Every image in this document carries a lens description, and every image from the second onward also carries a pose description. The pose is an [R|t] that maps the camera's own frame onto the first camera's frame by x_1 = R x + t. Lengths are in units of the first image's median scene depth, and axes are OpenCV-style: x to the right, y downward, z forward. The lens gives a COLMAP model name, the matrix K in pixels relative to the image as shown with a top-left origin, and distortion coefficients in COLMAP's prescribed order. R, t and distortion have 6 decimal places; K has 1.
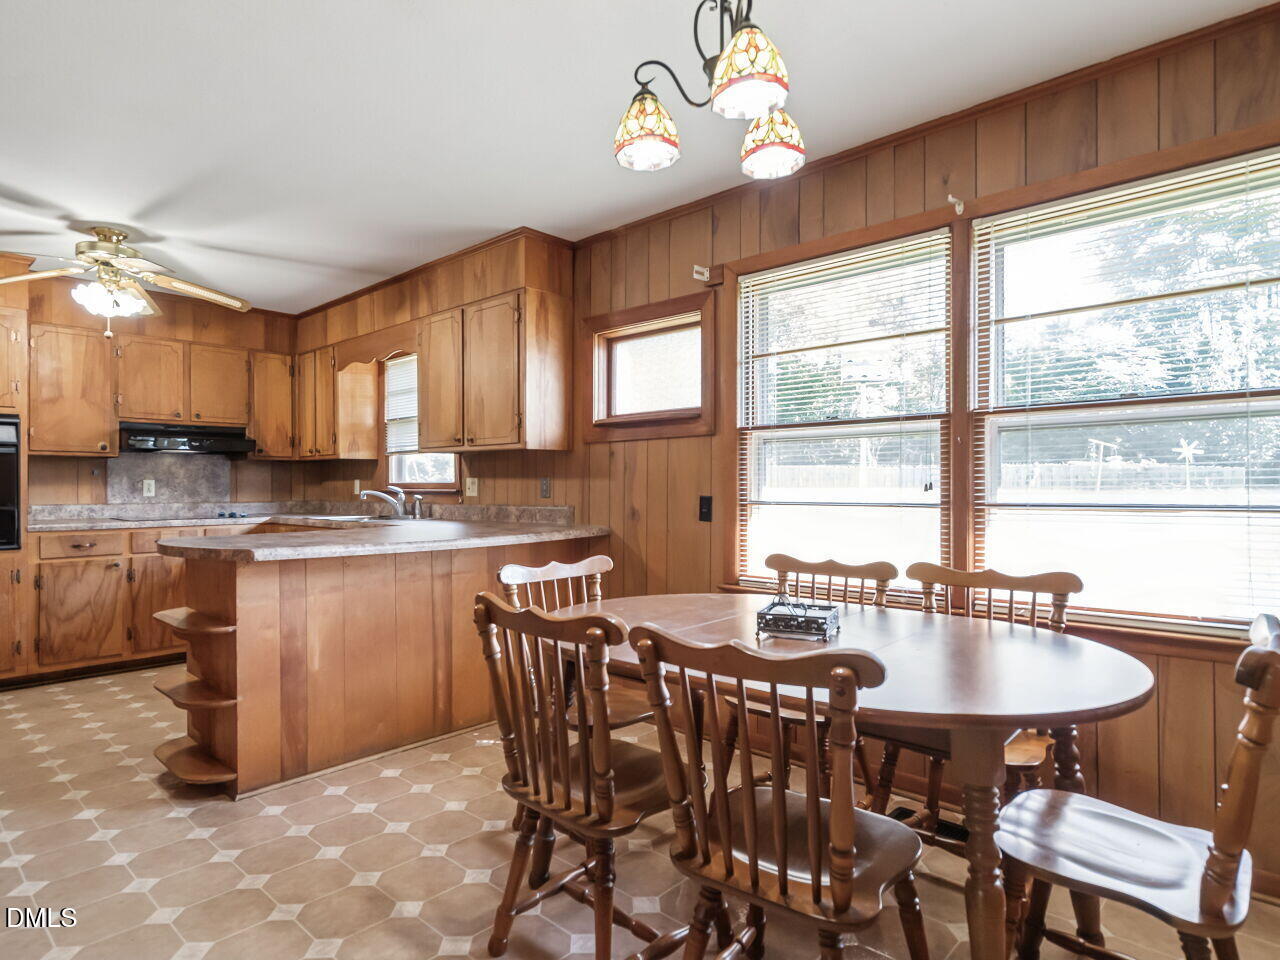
lens RADIAL K [[732.2, 0, 636.8], [0, 732.2, 495.2], [0, 0, 1]] dist [0.001833, 0.000500]
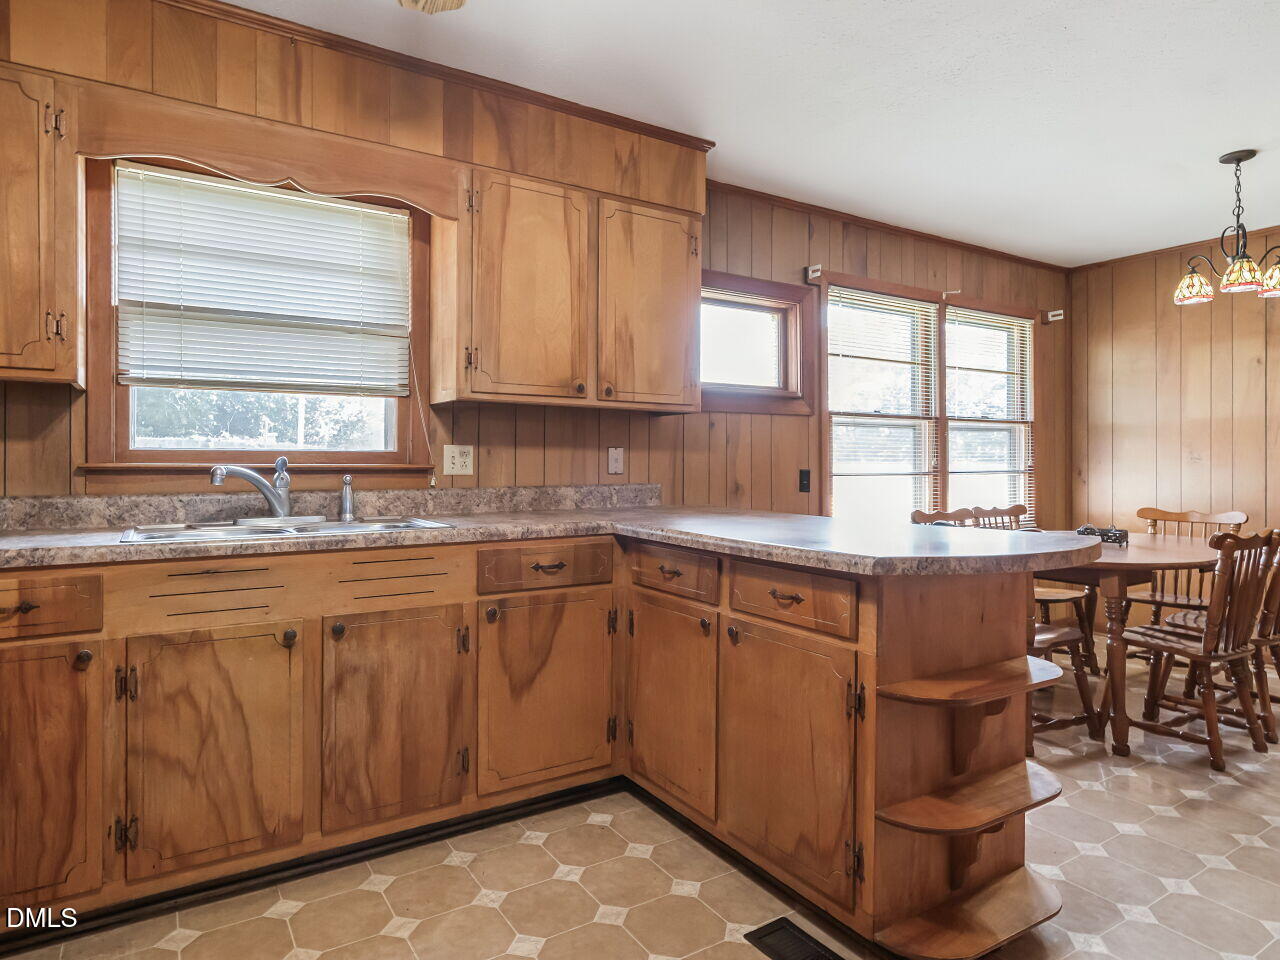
lens RADIAL K [[761.5, 0, 638.6], [0, 761.5, 466.0], [0, 0, 1]] dist [0.004241, 0.000739]
pose [[0.257535, 0.002354, 0.966266, -1.131958], [0.013119, 0.999896, -0.005933, -0.000704], [-0.966180, 0.014204, 0.257477, 0.979345]]
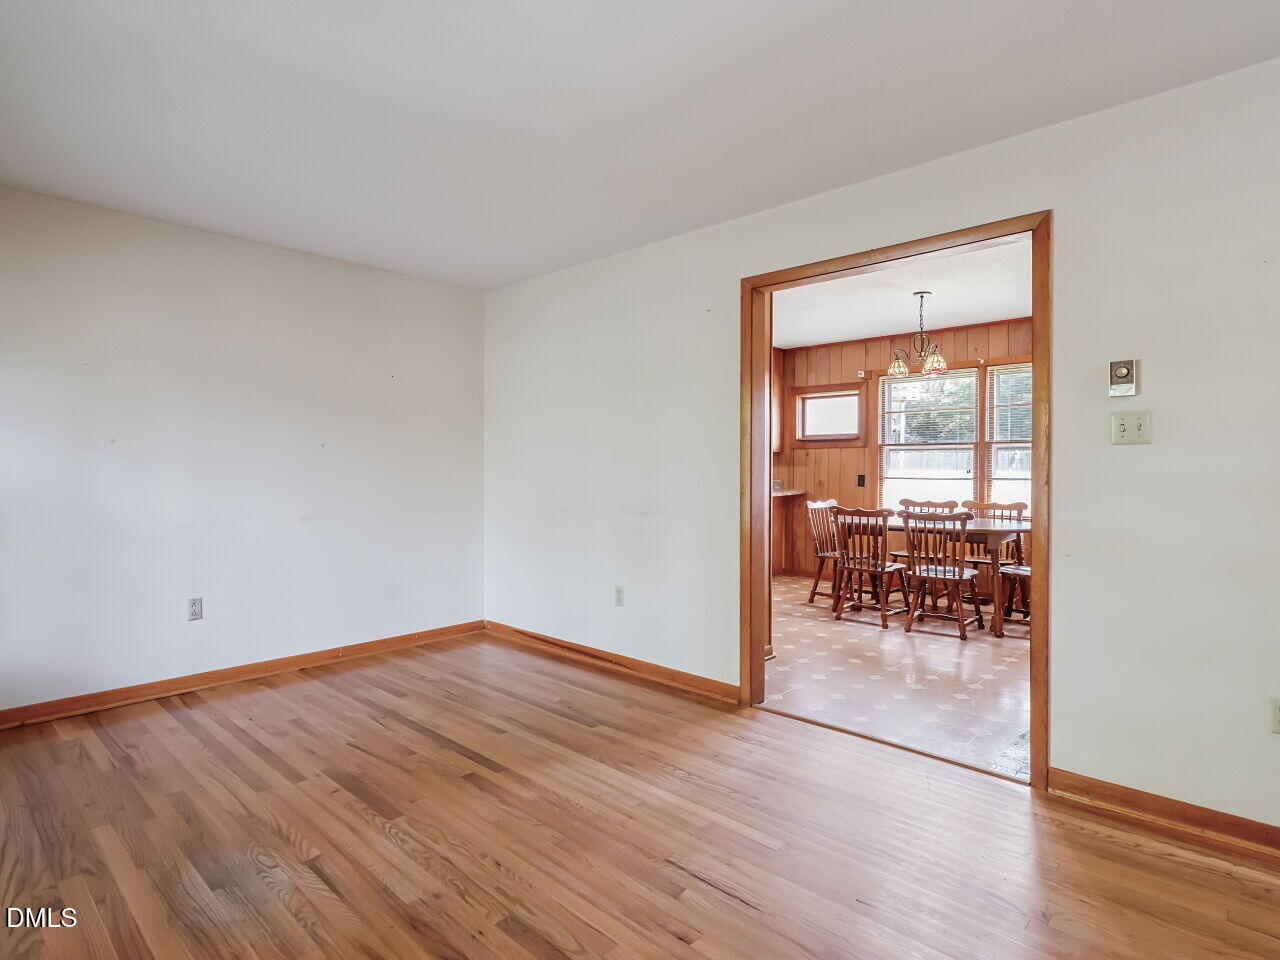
lens RADIAL K [[682.8, 0, 640.0], [0, 682.8, 480.0], [0, 0, 1]] dist [-0.005484, -0.000045]
pose [[0.999962, 0.001611, -0.008550, -0.568636], [-0.001538, 0.999962, 0.008546, -0.000037], [0.008564, -0.008533, 0.999927, -1.078954]]
